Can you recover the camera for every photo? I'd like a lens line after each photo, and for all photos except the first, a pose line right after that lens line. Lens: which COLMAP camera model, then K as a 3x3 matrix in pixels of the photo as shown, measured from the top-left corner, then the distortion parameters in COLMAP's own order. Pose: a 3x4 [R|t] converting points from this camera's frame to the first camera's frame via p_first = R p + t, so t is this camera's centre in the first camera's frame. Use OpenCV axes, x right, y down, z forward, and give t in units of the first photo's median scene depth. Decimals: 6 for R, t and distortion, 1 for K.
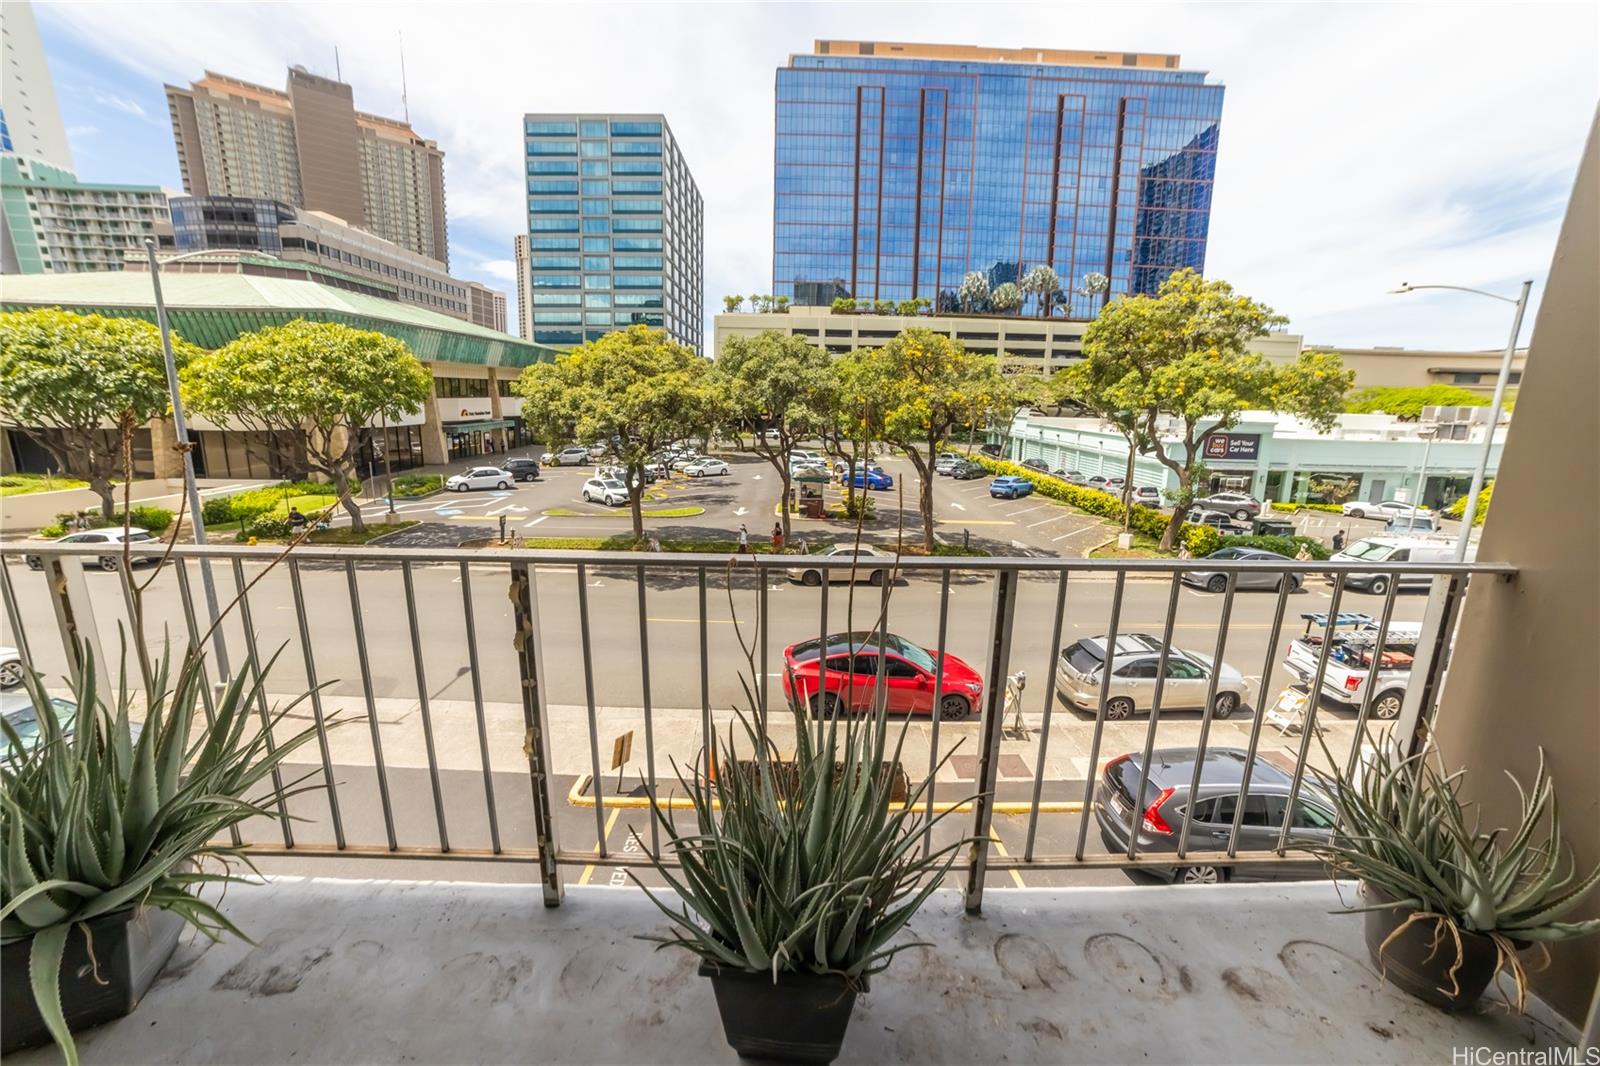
lens RADIAL K [[659.7, 0, 800.0], [0, 659.7, 533.0], [0, 0, 1]] dist [-0.098160, 0.046664]
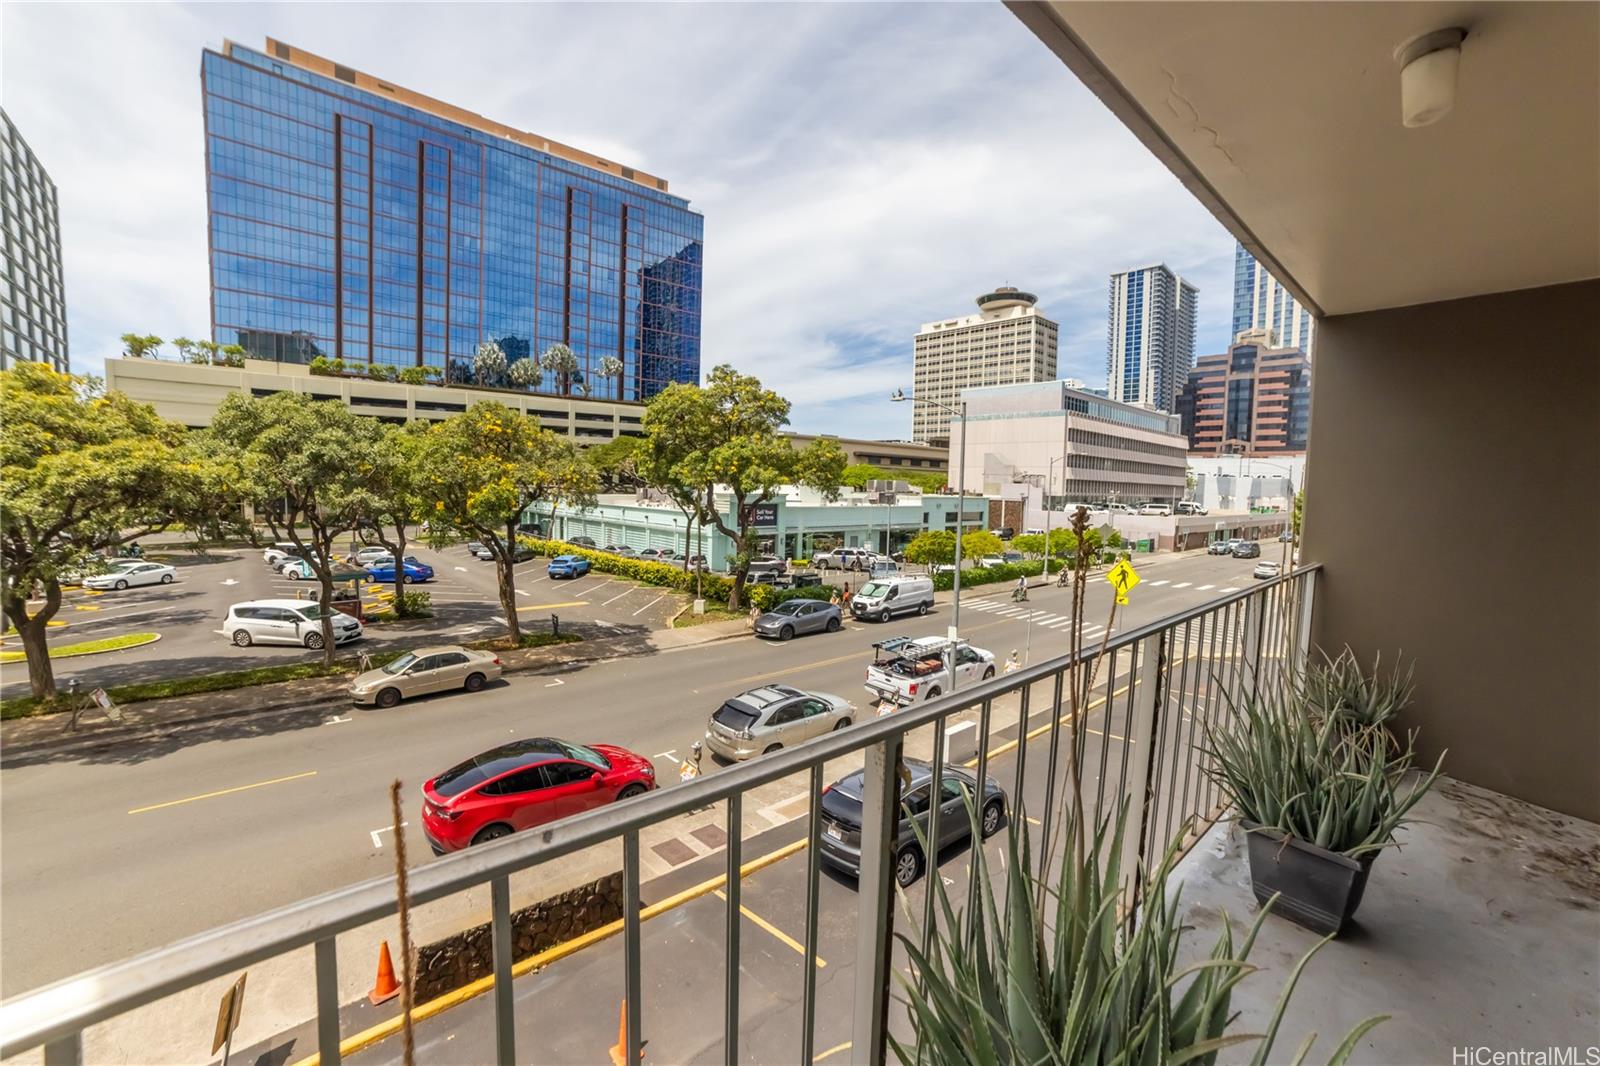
lens RADIAL K [[683.3, 0, 800.0], [0, 683.3, 533.0], [0, 0, 1]] dist [-0.095281, 0.045990]
pose [[0.738214, -0.049076, 0.672779, -0.108429], [0.128239, 0.989372, -0.068542, -0.008119], [-0.662265, 0.136875, 0.736662, 0.031994]]
